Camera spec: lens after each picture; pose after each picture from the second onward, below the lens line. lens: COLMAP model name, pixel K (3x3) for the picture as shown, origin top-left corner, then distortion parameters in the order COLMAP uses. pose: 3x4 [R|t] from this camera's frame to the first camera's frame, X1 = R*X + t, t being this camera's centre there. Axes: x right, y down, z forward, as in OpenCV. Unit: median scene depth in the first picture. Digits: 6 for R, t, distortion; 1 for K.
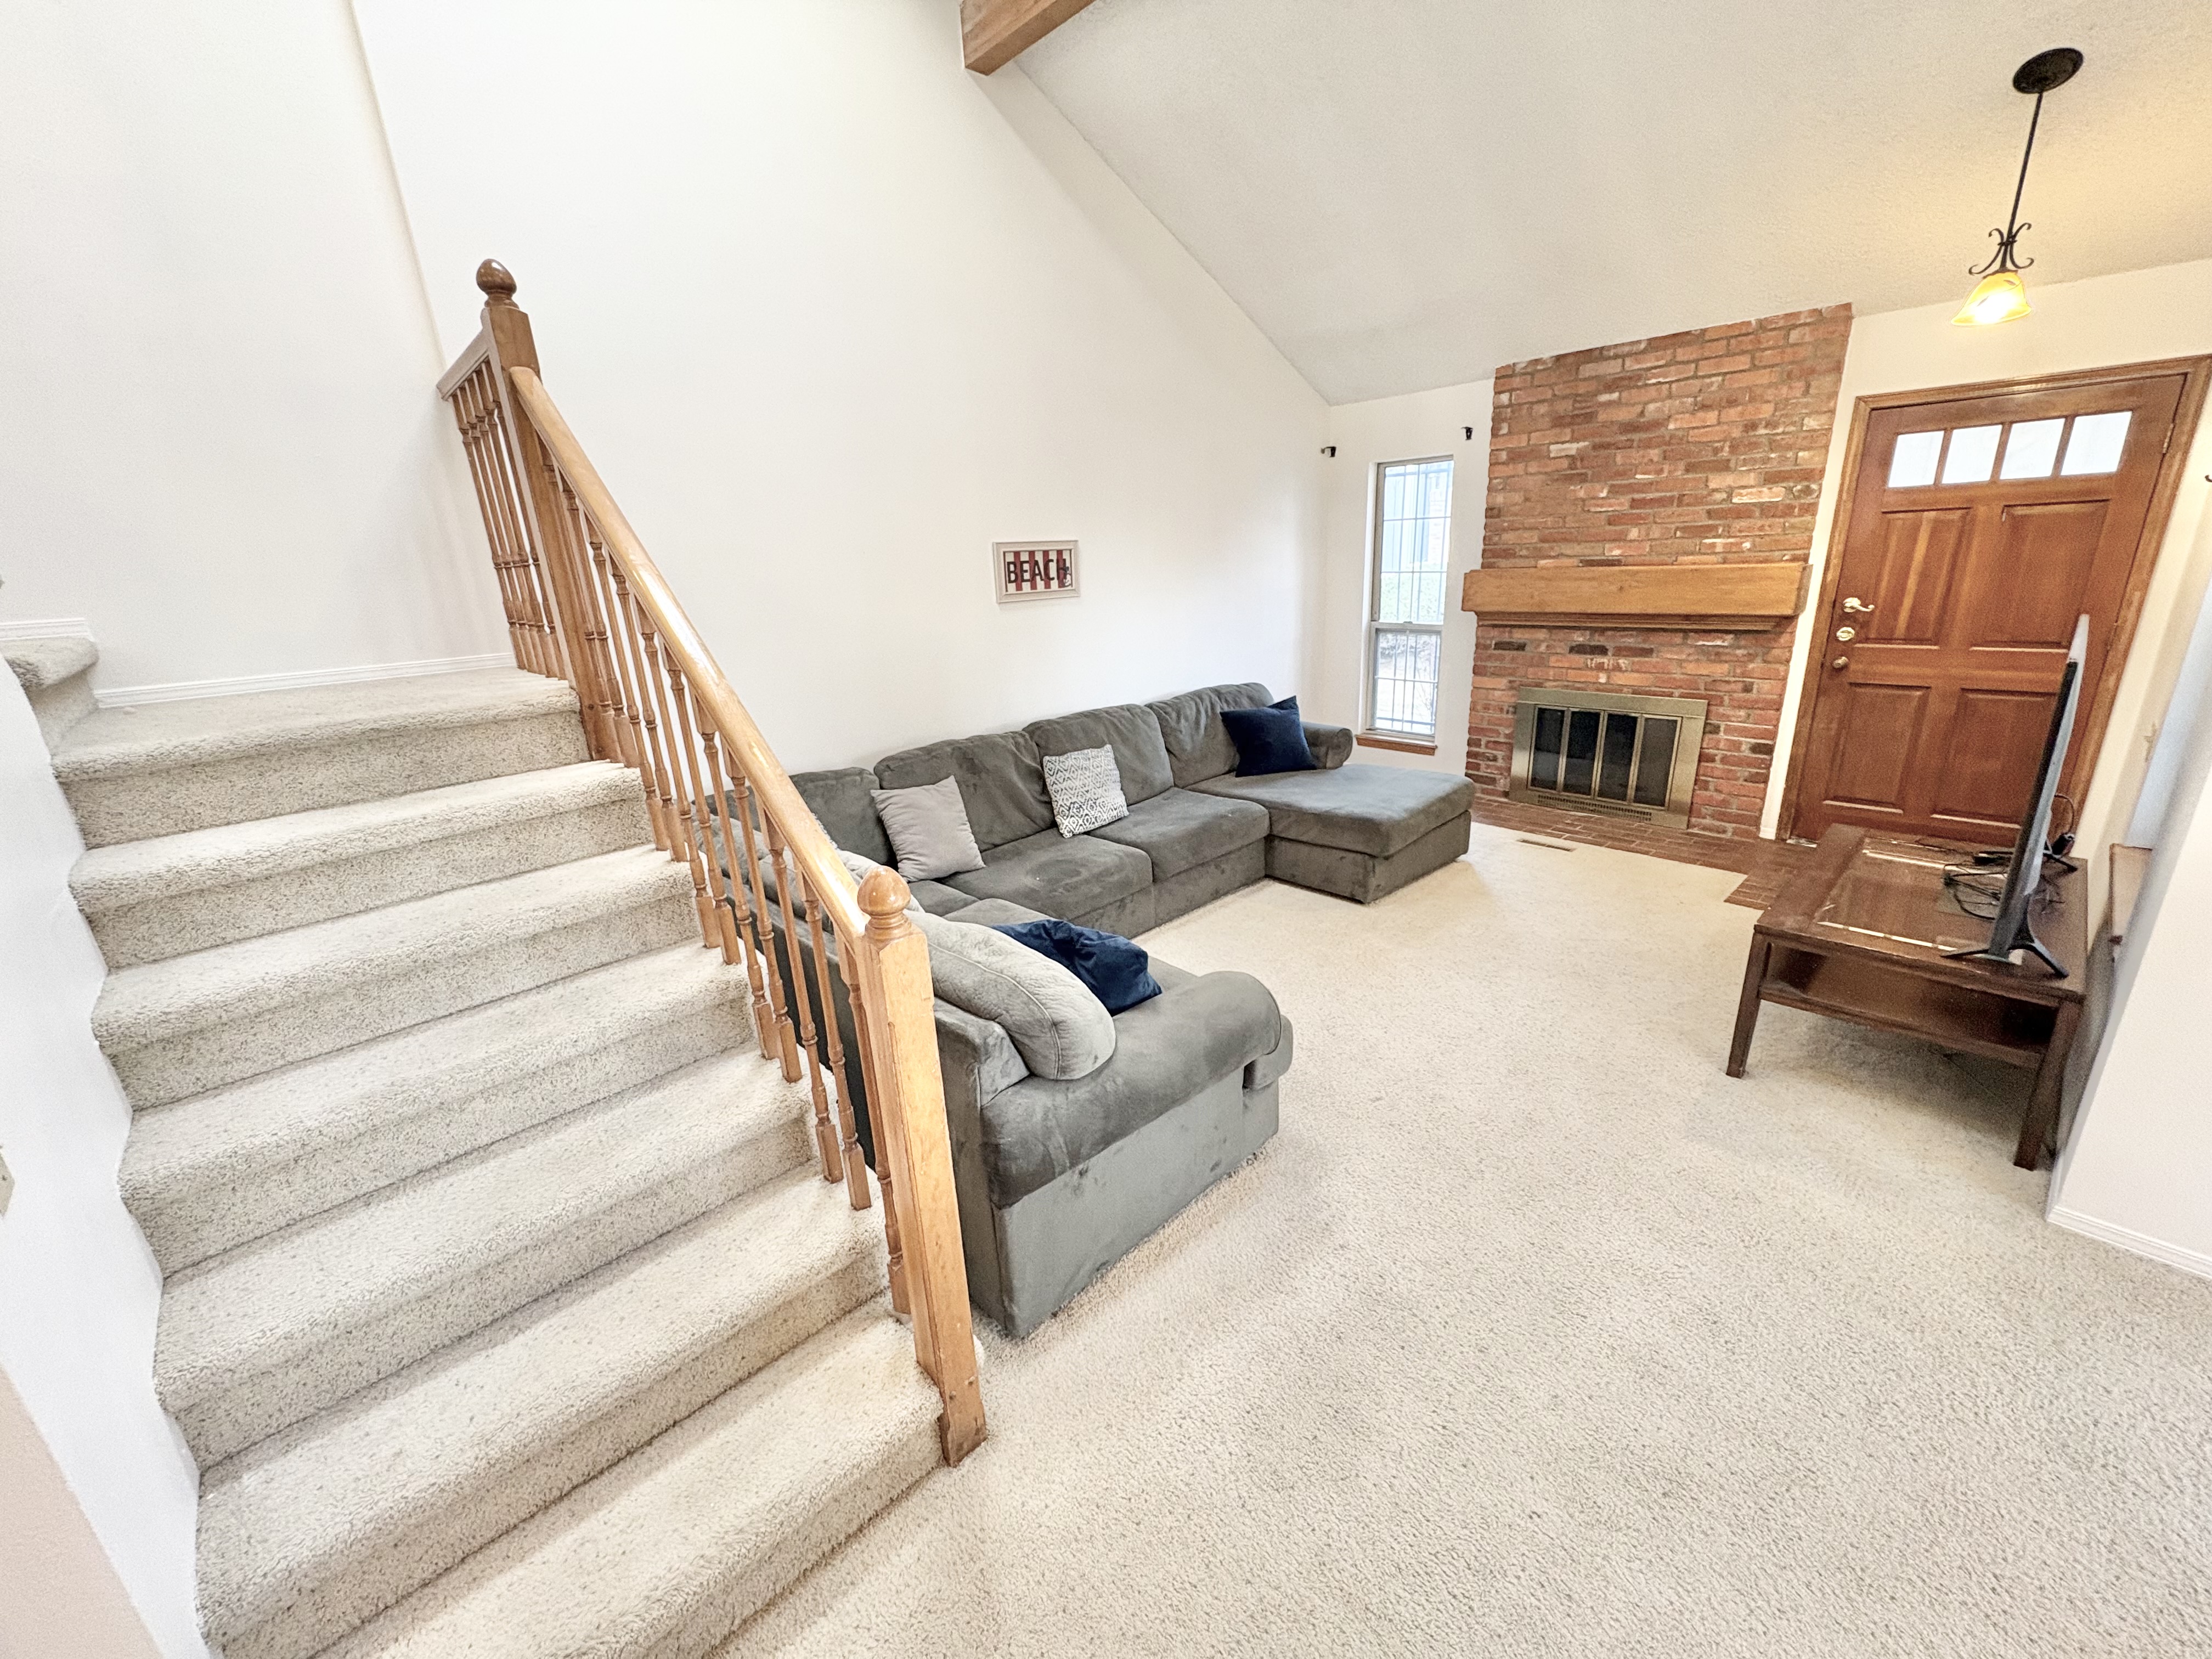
lens RADIAL K [[881.0, 0, 1106.0], [0, 881.0, 829.5], [0, 0, 1]] dist [-0.000103, -0.000184]
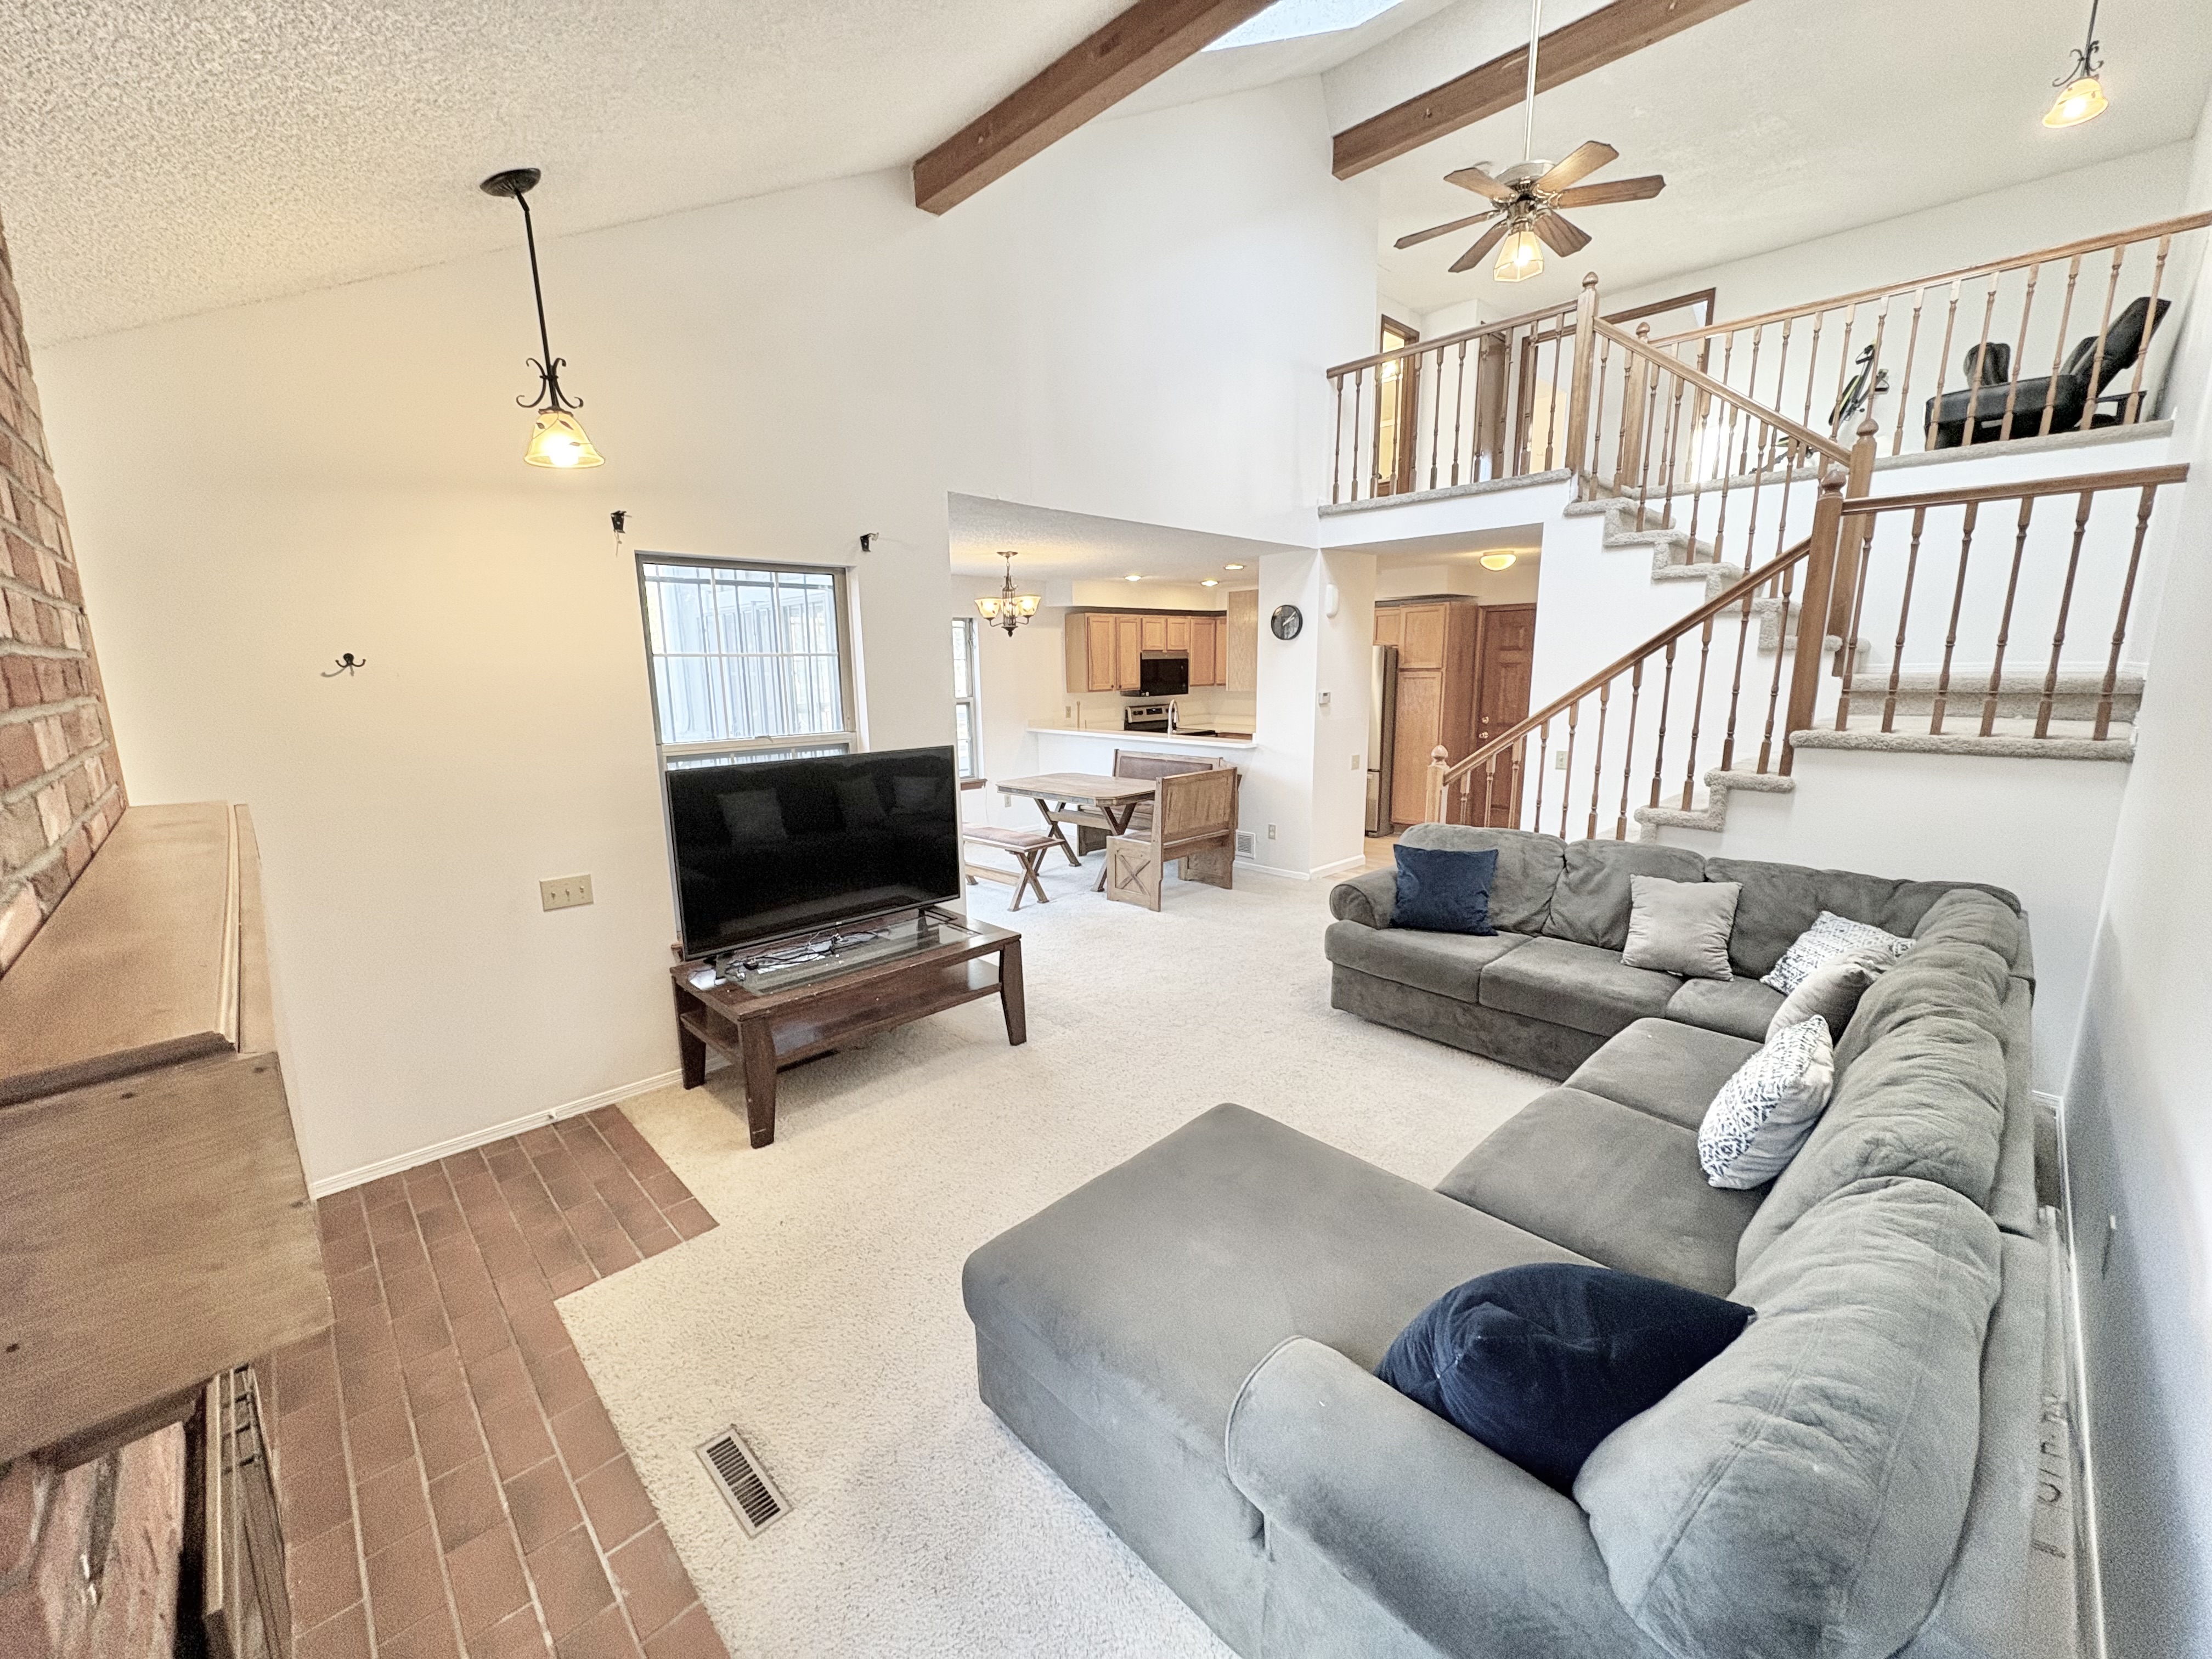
lens RADIAL K [[881.0, 0, 1106.0], [0, 881.0, 829.5], [0, 0, 1]] dist [-0.000103, -0.000184]
pose [[-0.997878, 0.064723, -0.007047, 0.352411], [0.053501, 0.876873, 0.477736, -0.439706], [0.037100, 0.476345, -0.878475, 1.304091]]
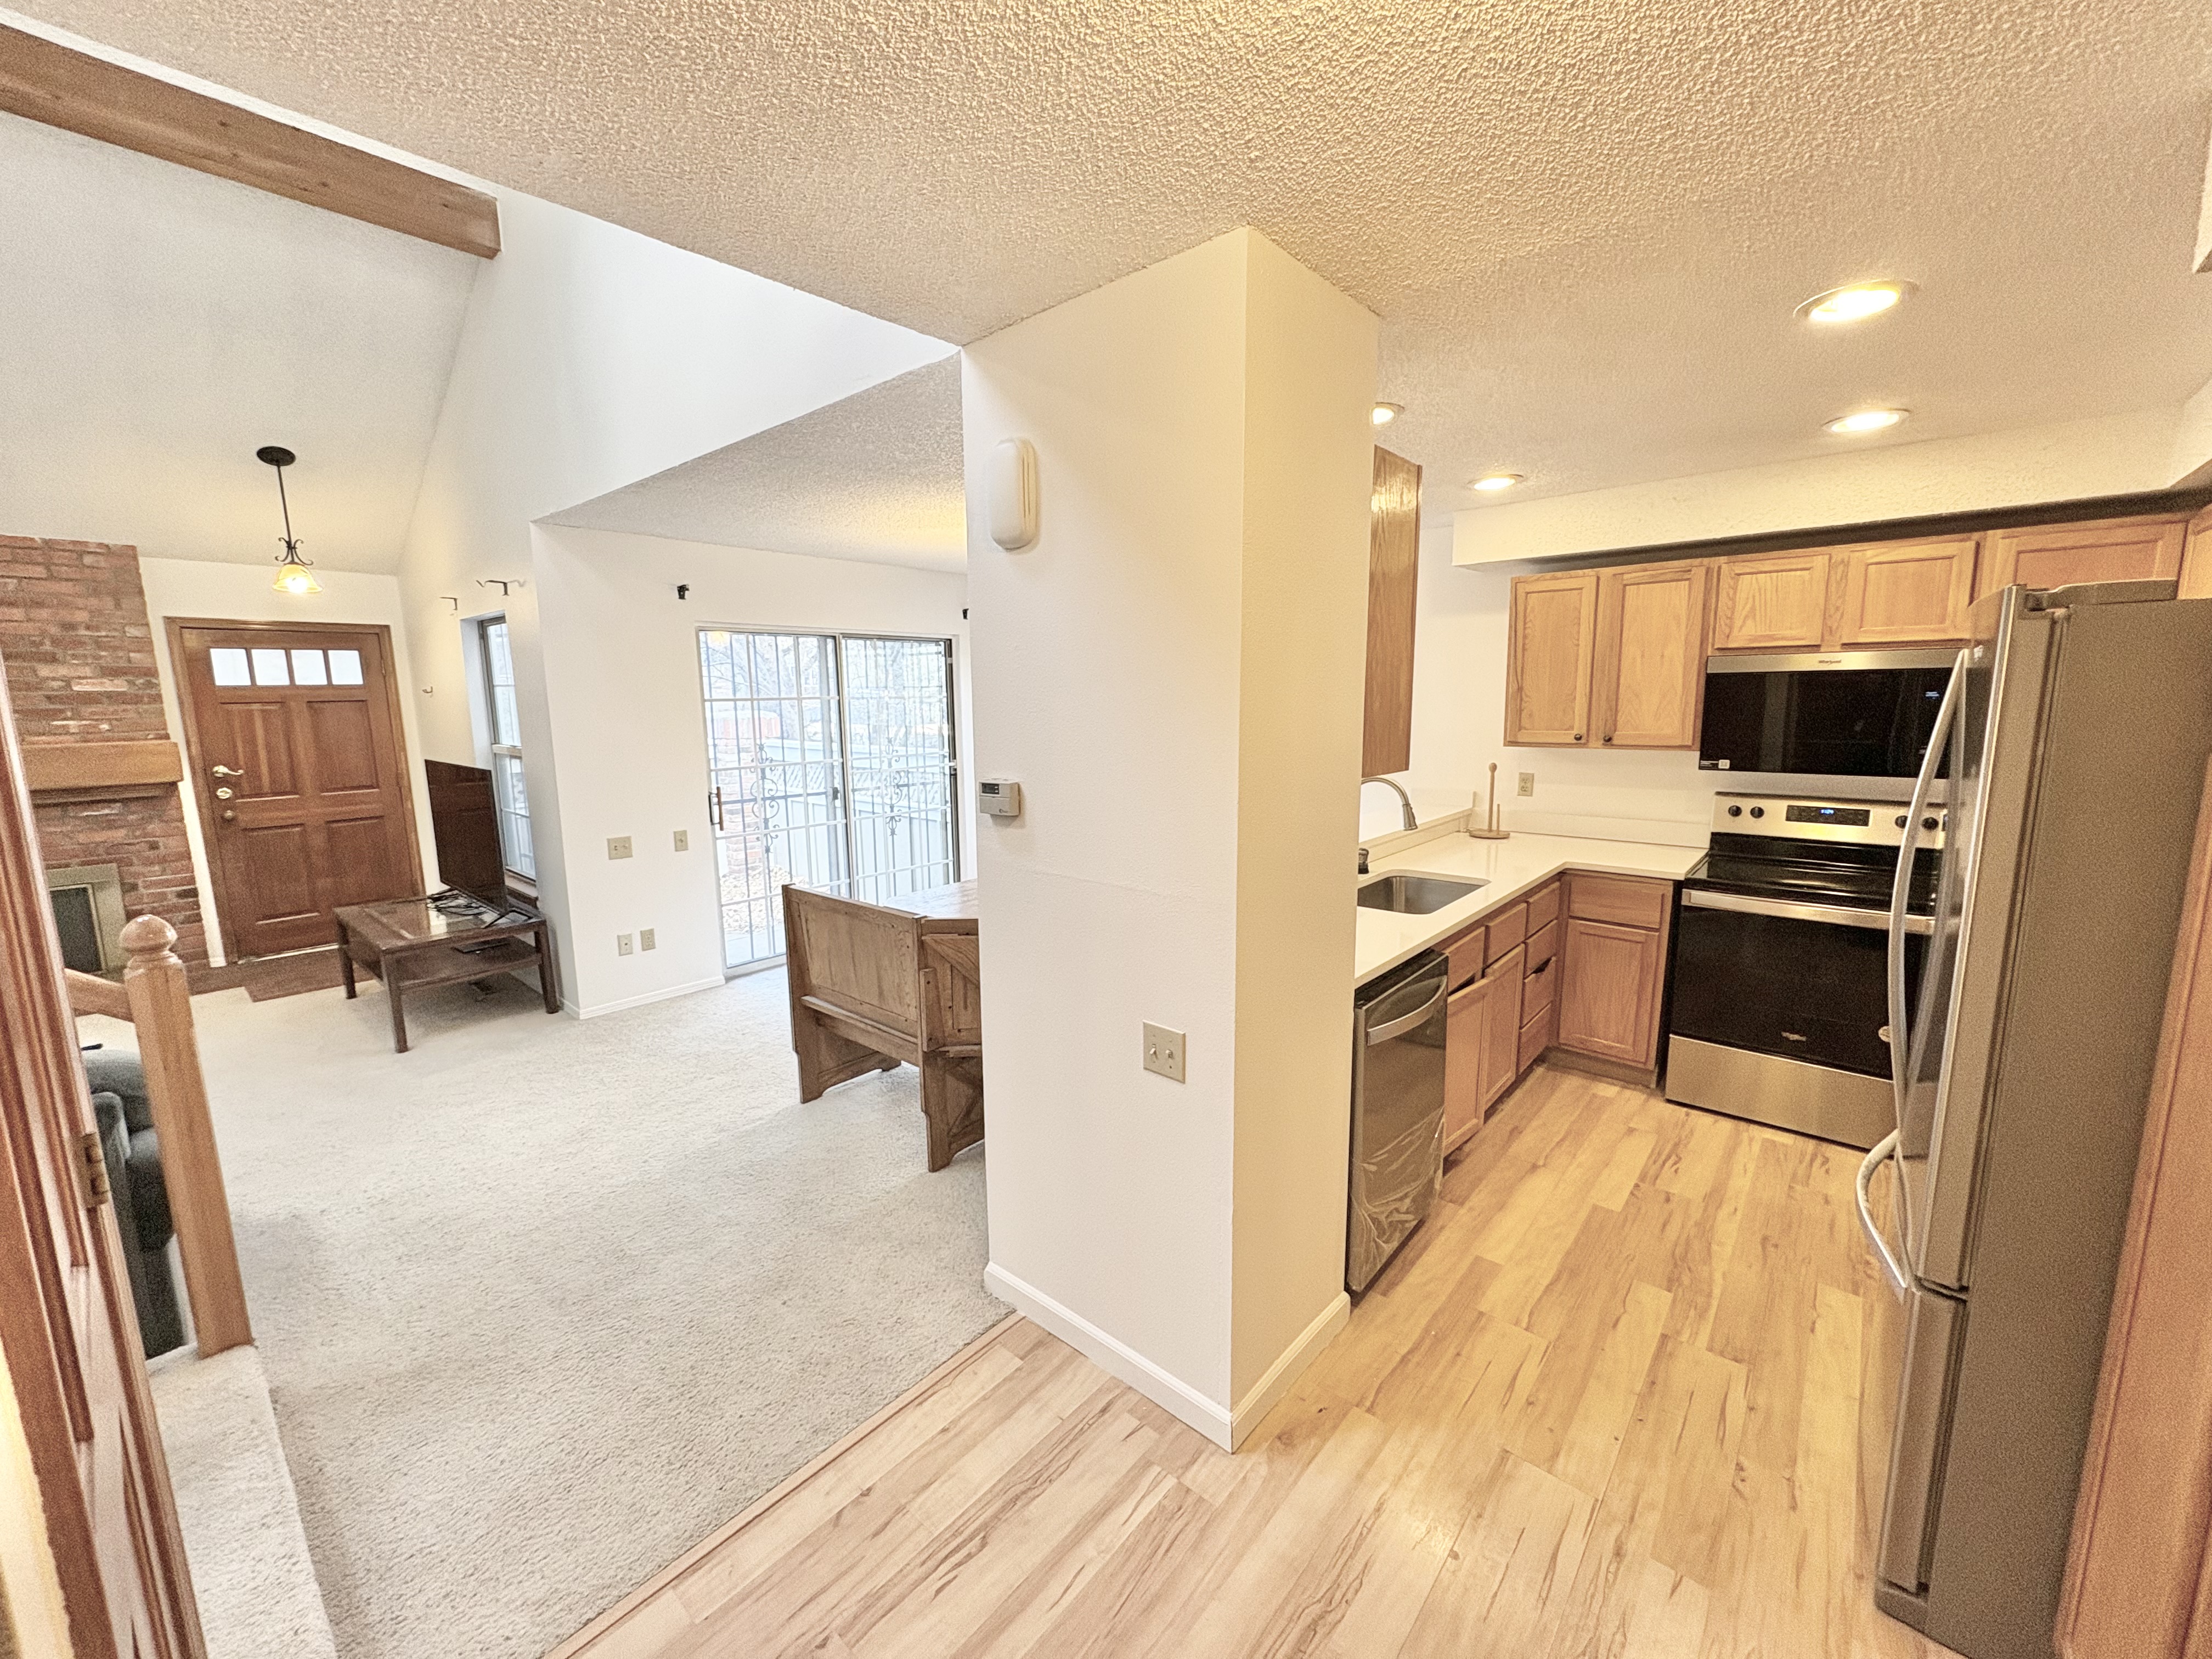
lens RADIAL K [[881.0, 0, 1106.0], [0, 881.0, 829.5], [0, 0, 1]] dist [-0.000103, -0.000184]
pose [[-0.095328, -0.105977, 0.989789, -0.534334], [0.317743, 0.939063, 0.131148, 0.063882], [-0.943373, 0.327000, -0.055846, -0.113970]]
